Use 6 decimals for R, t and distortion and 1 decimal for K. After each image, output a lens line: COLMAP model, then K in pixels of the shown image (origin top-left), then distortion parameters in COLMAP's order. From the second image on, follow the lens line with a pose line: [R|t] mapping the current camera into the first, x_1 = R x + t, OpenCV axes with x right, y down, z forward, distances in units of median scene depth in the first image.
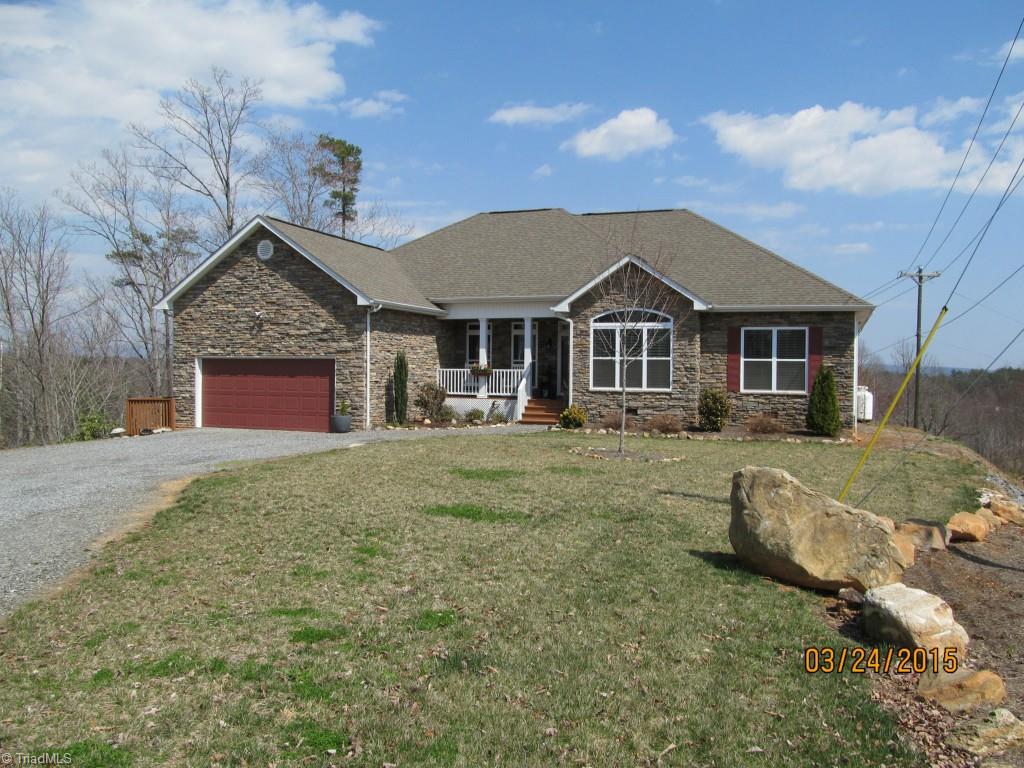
lens RADIAL K [[850.7, 0, 512.0], [0, 850.7, 384.0], [0, 0, 1]] dist [-0.066874, 0.013587]
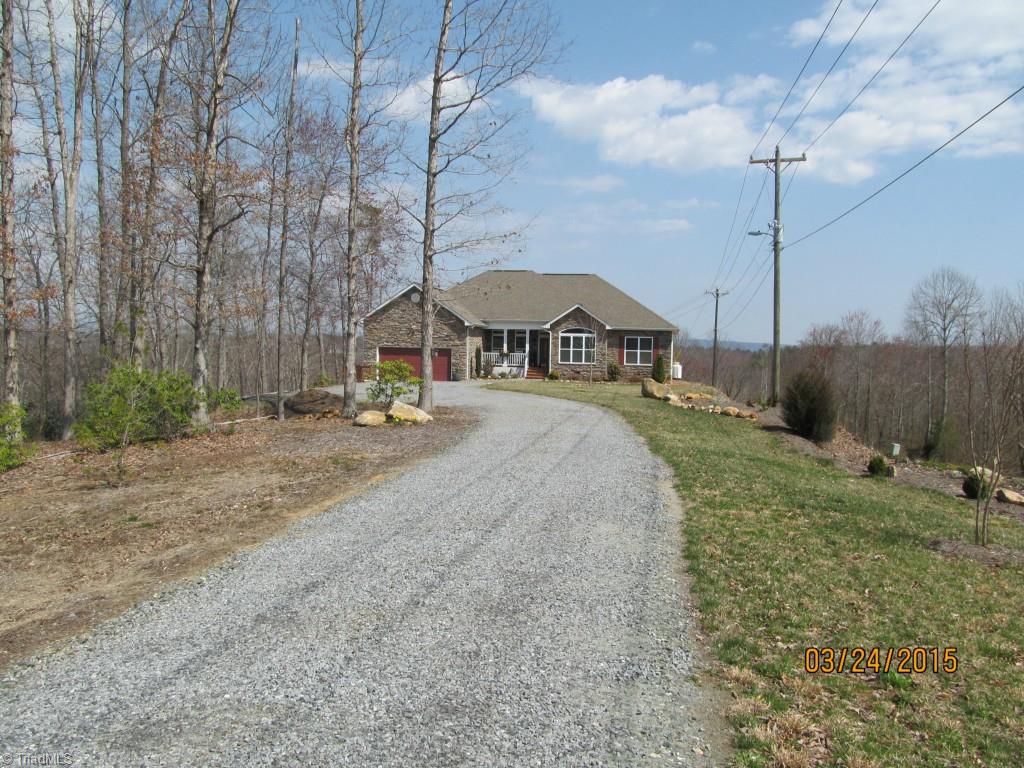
lens RADIAL K [[850.7, 0, 512.0], [0, 850.7, 384.0], [0, 0, 1]] dist [-0.066874, 0.013587]
pose [[0.983123, 0.002401, 0.182929, -0.445019], [-0.008439, 0.999445, 0.032234, -0.009599], [-0.182750, -0.033234, 0.982597, -1.196784]]
